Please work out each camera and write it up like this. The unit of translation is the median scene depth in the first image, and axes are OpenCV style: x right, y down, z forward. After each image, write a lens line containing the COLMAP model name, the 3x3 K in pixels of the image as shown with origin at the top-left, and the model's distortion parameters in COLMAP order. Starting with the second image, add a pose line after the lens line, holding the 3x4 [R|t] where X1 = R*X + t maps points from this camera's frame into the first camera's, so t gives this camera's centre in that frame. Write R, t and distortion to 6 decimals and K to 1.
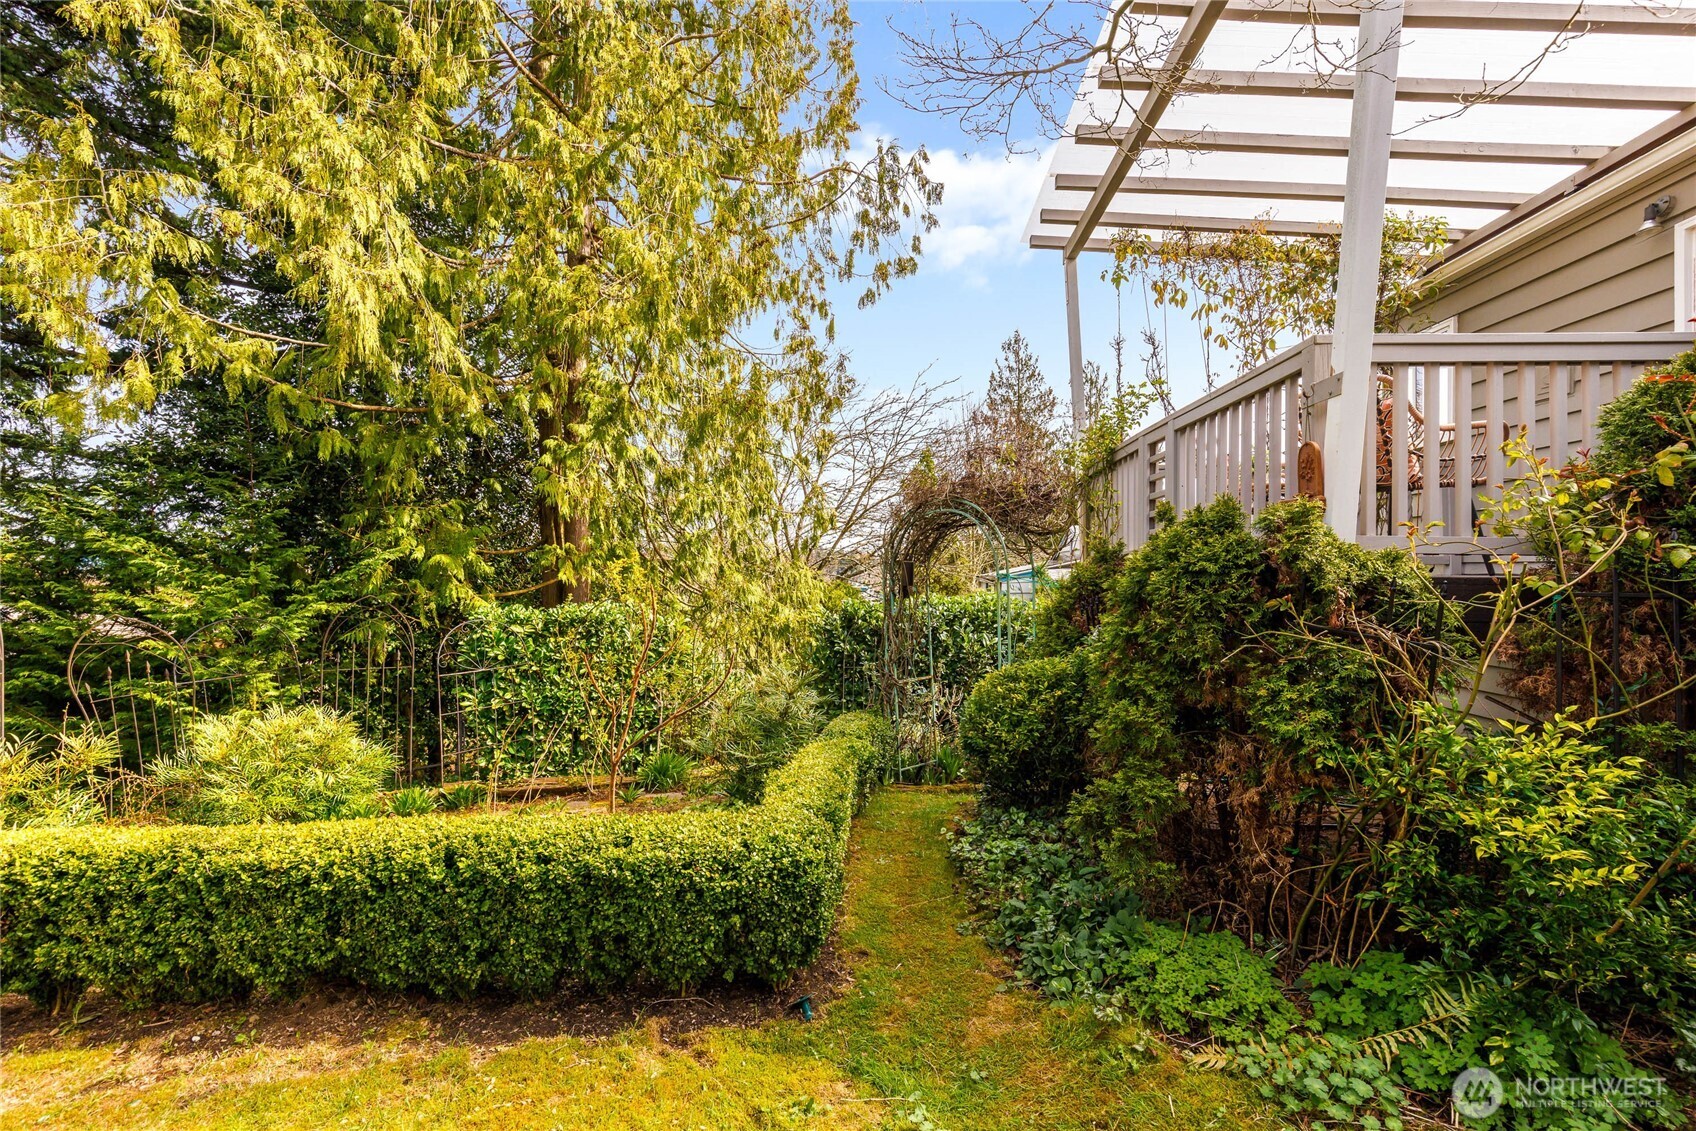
lens RADIAL K [[774.9, 0, 851.2], [0, 774.9, 568.5], [0, 0, 1]] dist [0.010570, -0.002104]
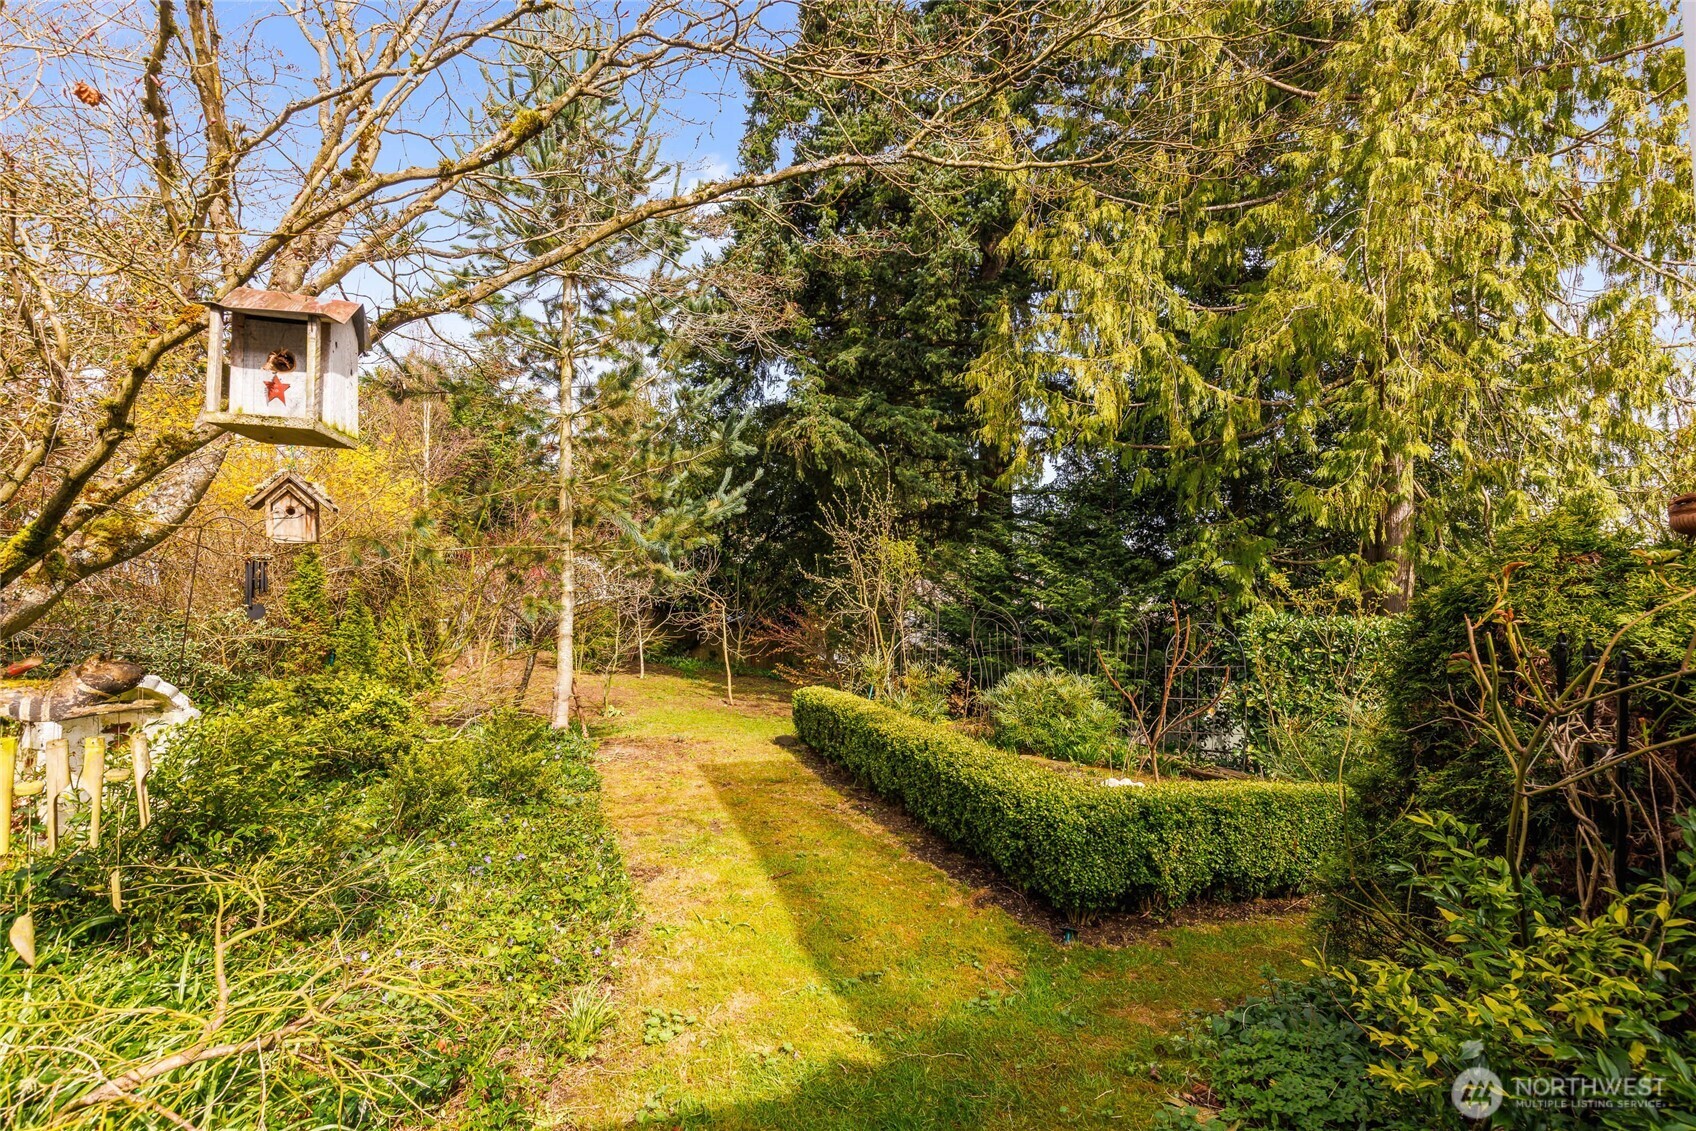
lens RADIAL K [[774.9, 0, 851.2], [0, 774.9, 566.6], [0, 0, 1]] dist [0.010570, -0.002104]
pose [[0.362907, 0.007302, -0.931797, 0.347742], [-0.013675, 0.999903, 0.002509, -0.012052], [0.931725, 0.011832, 0.362972, 0.072618]]
